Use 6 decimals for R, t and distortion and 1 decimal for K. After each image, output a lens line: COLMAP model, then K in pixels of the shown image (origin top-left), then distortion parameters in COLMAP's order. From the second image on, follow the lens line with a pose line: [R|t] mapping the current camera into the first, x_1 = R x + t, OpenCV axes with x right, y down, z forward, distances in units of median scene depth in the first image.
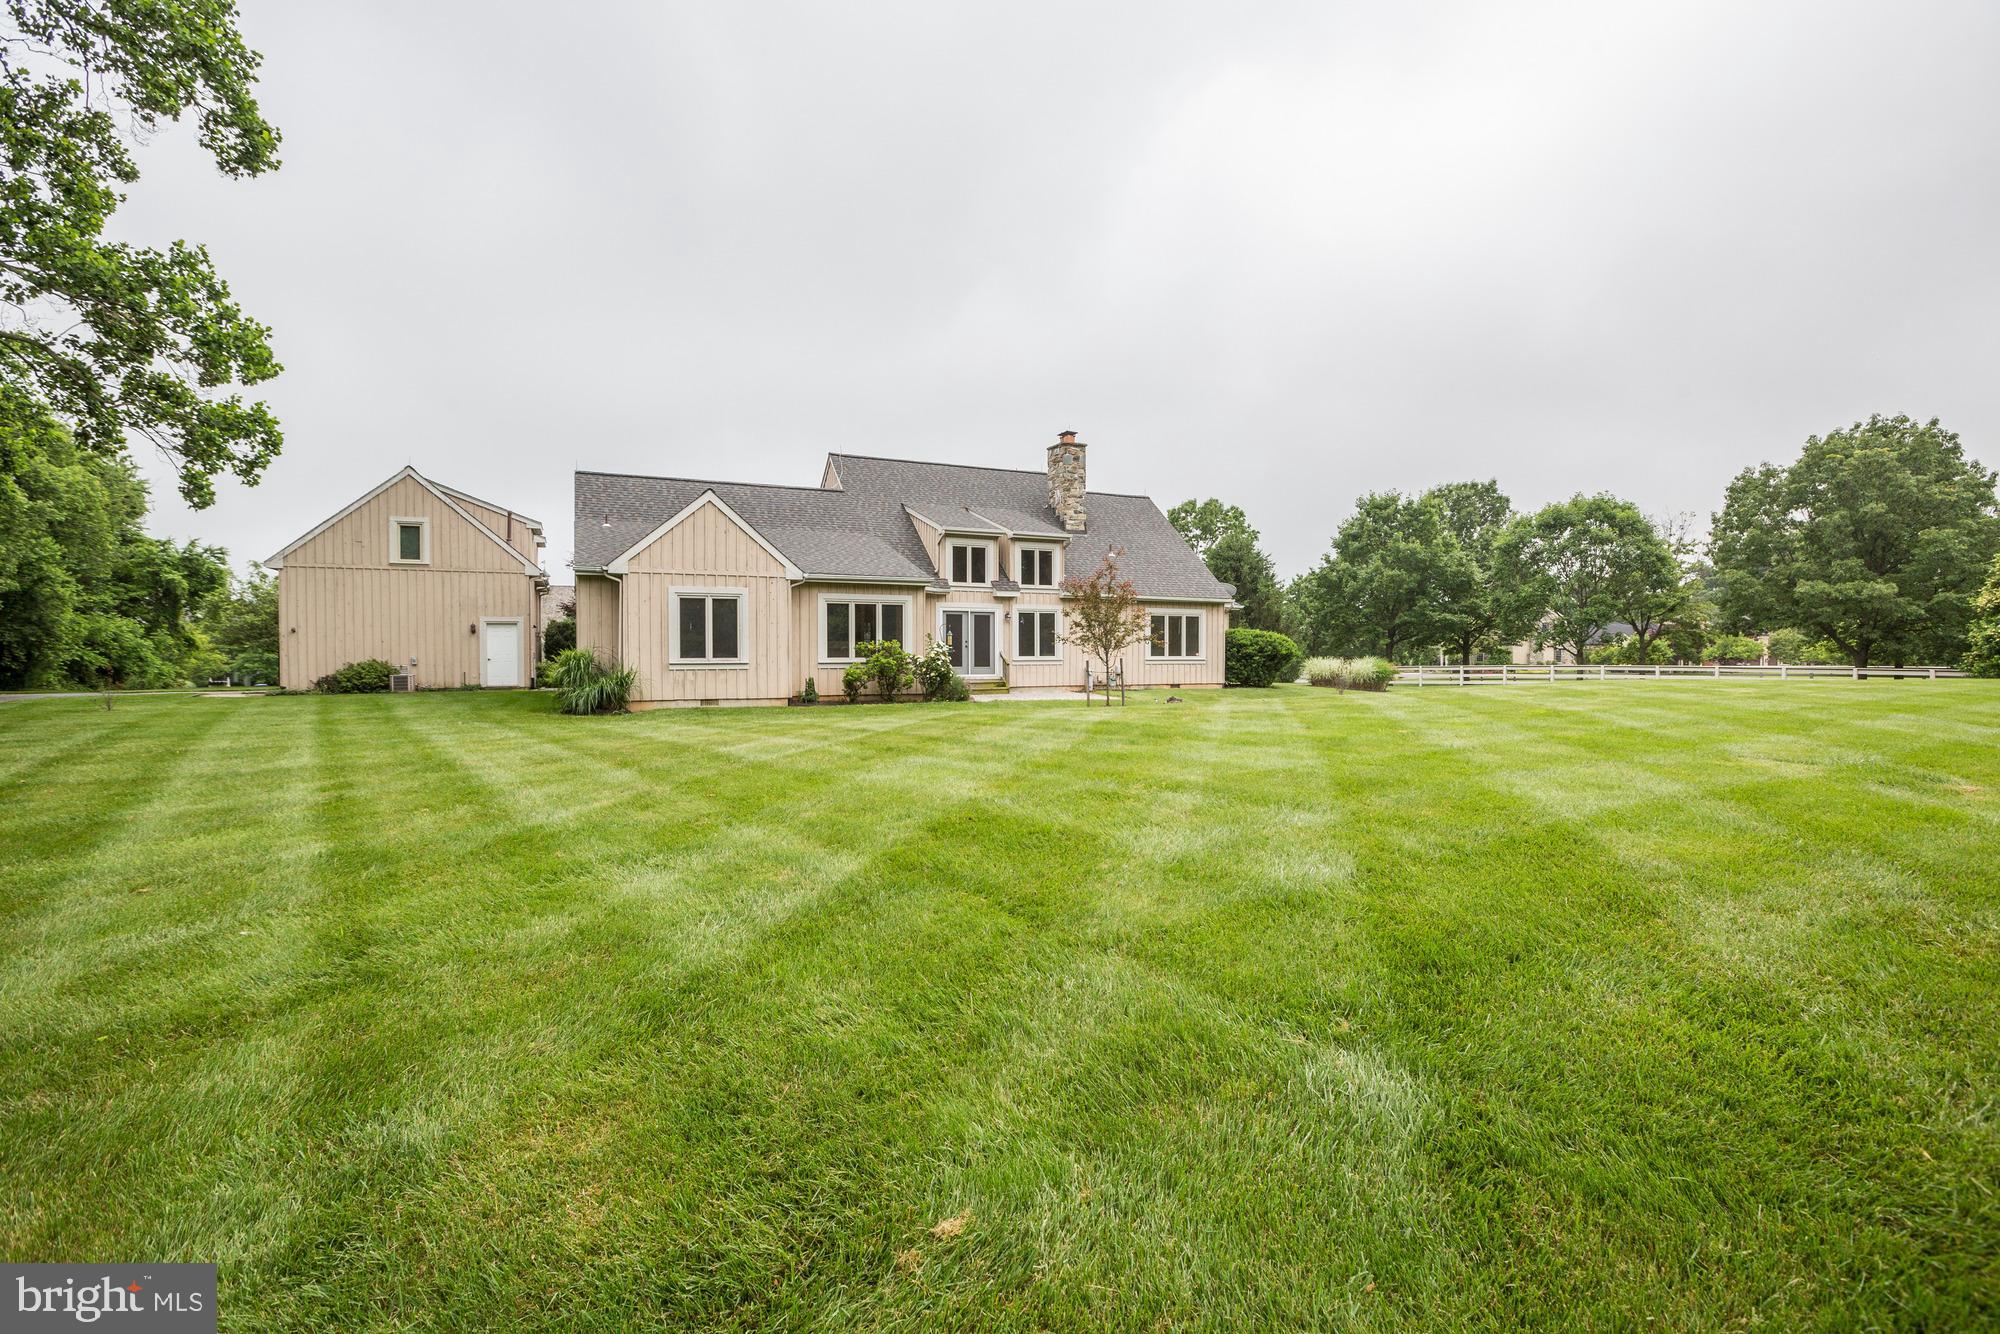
lens RADIAL K [[928.0, 0, 1002.9], [0, 928.0, 681.0], [0, 0, 1]] dist [-0.039125, 0.008759]
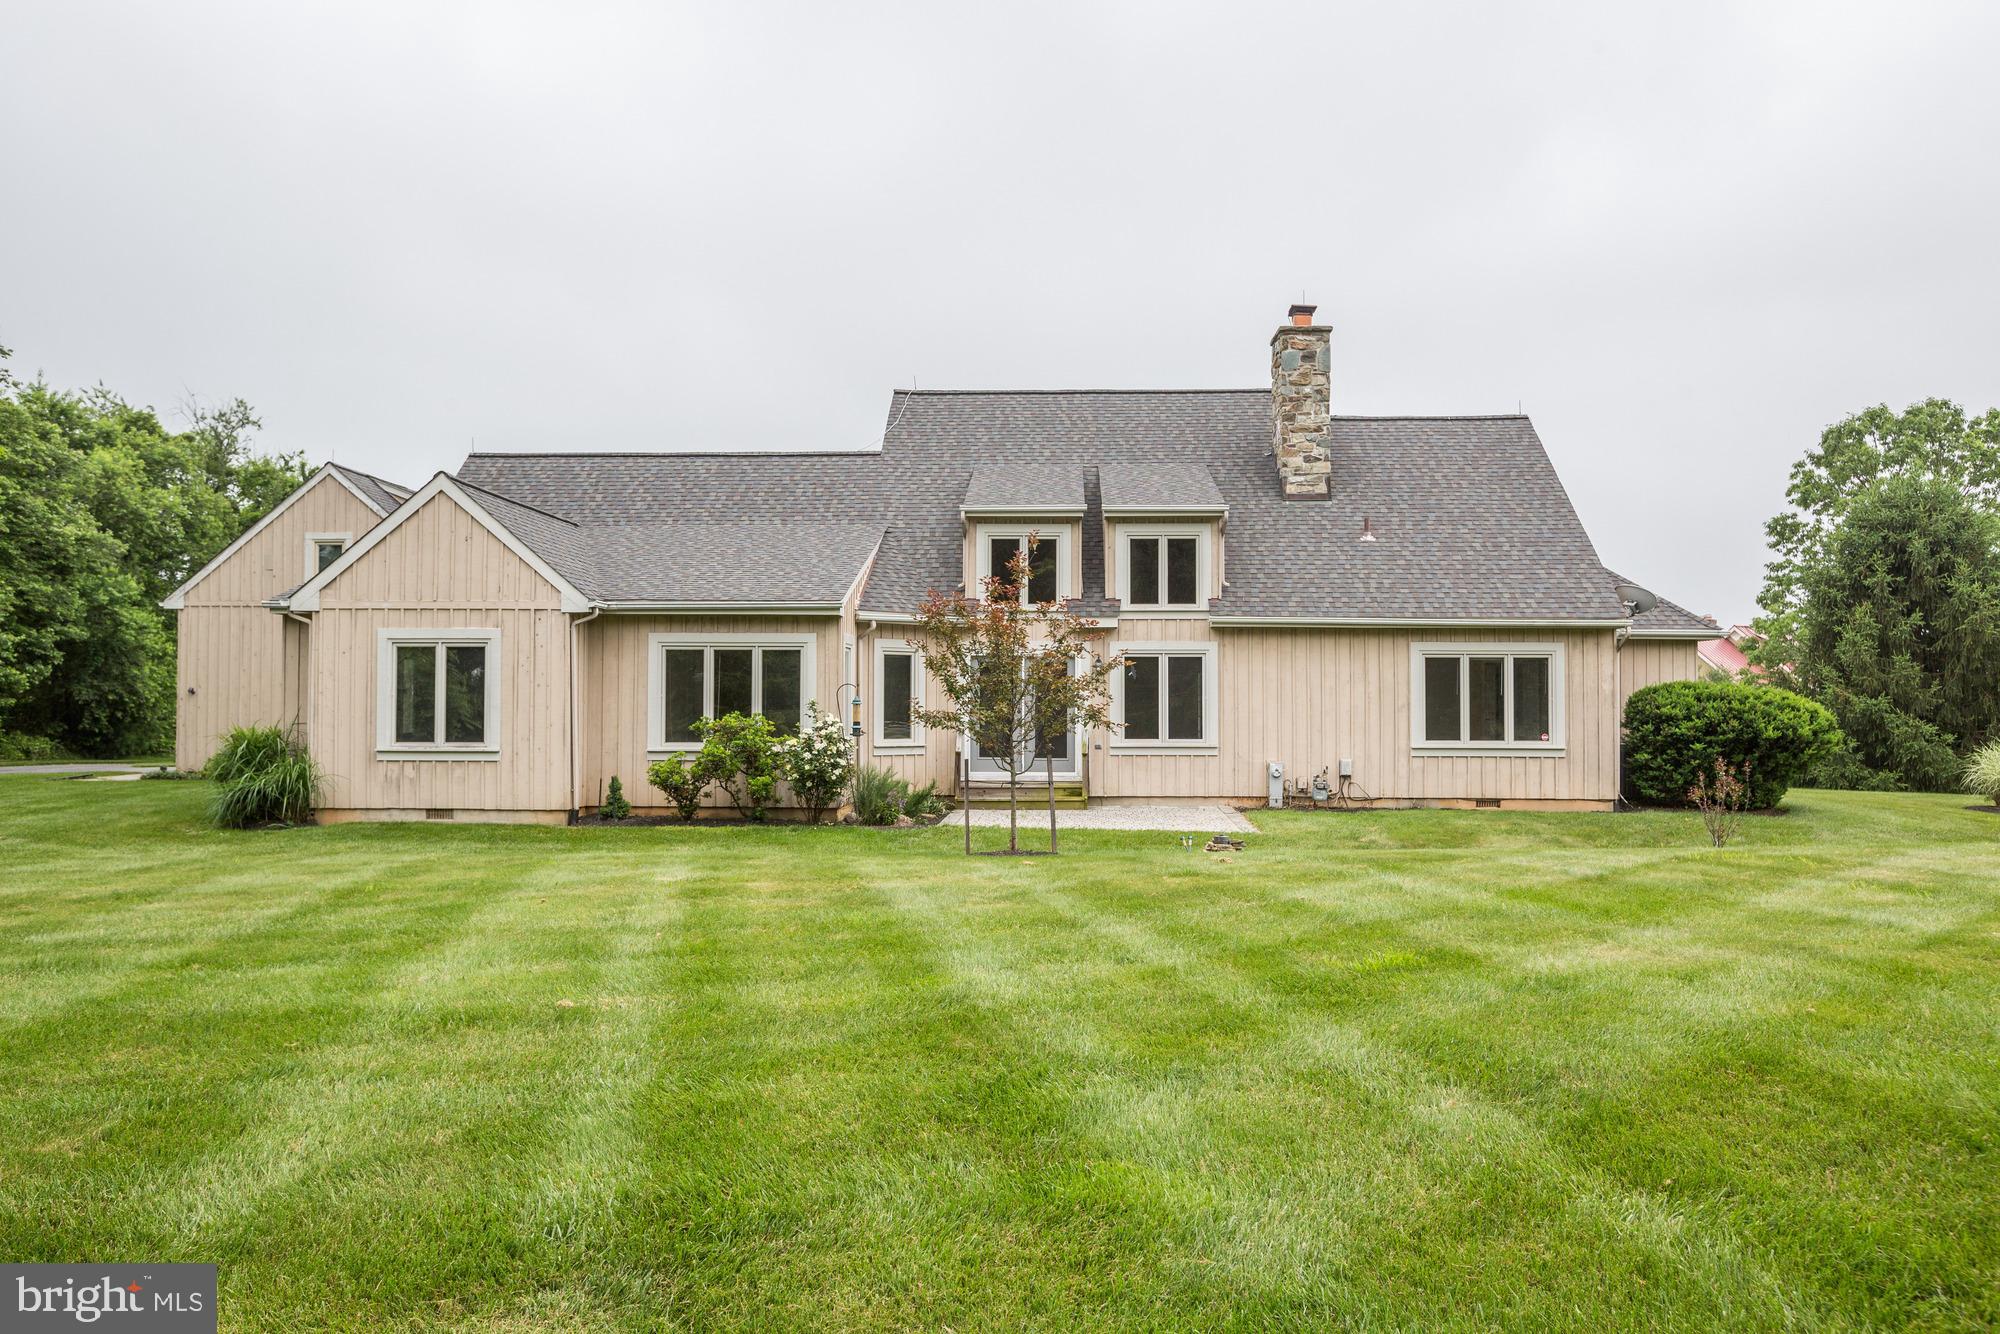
lens RADIAL K [[1487.0, 0, 1001.9], [0, 1487.0, 674.4], [0, 0, 1]] dist [0.010127, 0.004295]
pose [[0.882506, -0.006248, -0.470260, 0.375396], [-0.018050, 0.998725, -0.047141, -0.023340], [0.469955, 0.050091, 0.881268, 0.227054]]
